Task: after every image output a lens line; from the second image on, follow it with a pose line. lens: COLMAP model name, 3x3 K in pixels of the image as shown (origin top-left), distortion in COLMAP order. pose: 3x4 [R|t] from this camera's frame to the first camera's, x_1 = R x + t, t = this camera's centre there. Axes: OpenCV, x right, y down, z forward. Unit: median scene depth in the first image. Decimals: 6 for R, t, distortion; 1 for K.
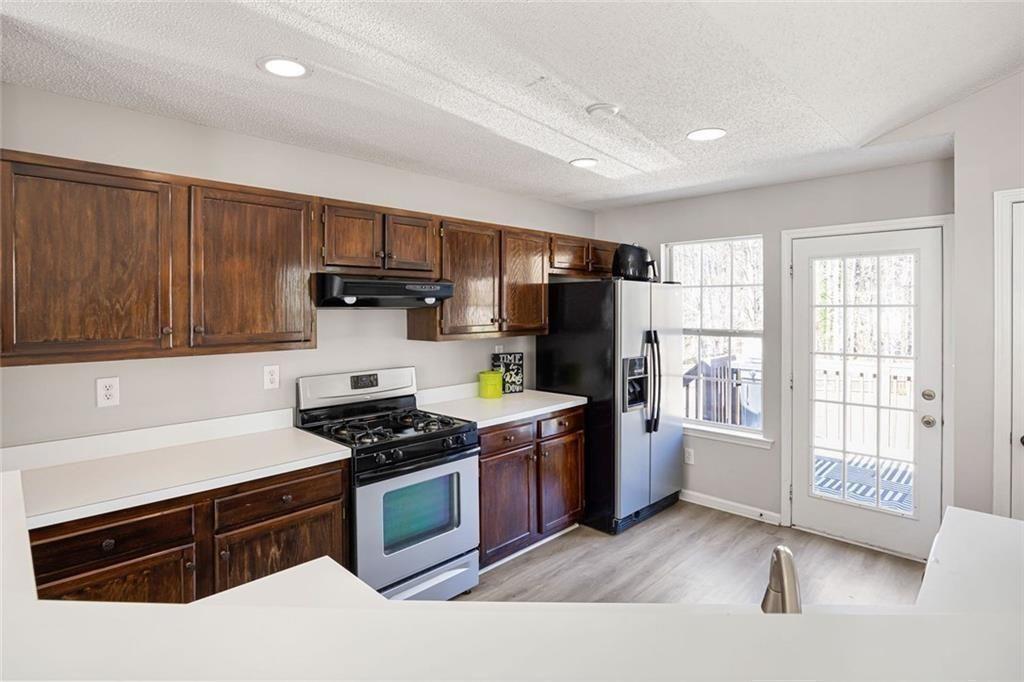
lens RADIAL K [[513.7, 0, 514.8], [0, 513.7, 311.3], [0, 0, 1]] dist [-0.005270, -0.000443]
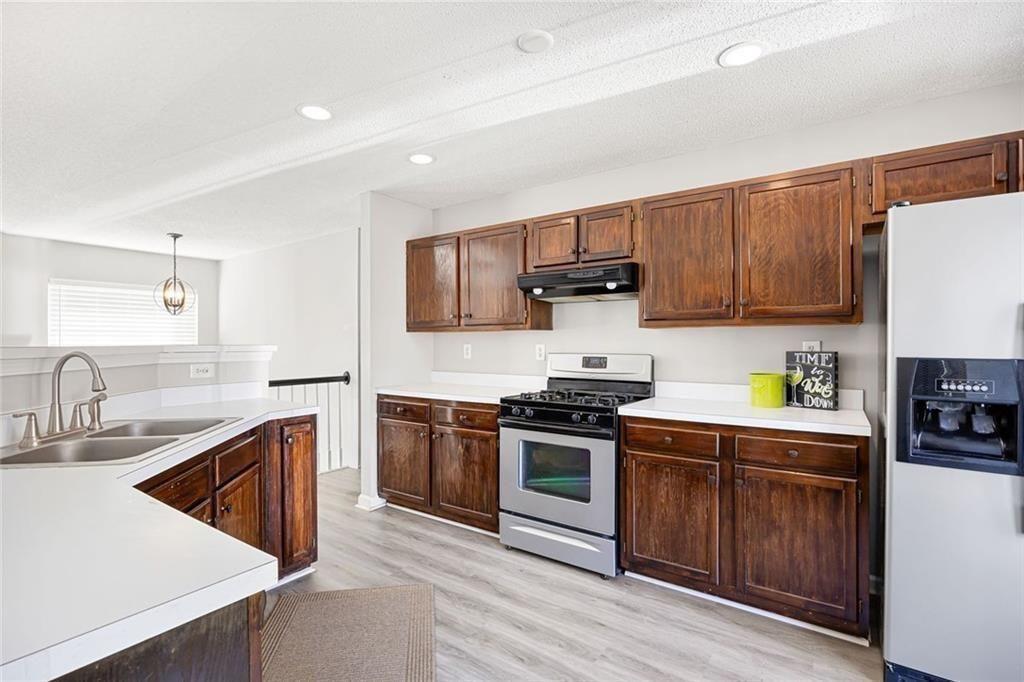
lens RADIAL K [[479.9, 0, 512.0], [0, 479.9, 344.6], [0, 0, 1]] dist [-0.009315, -0.000580]
pose [[0.157661, -0.002798, -0.987489, 0.691228], [-0.006675, 0.999970, -0.003899, 0.093924], [0.987471, 0.007206, 0.157638, 0.596471]]
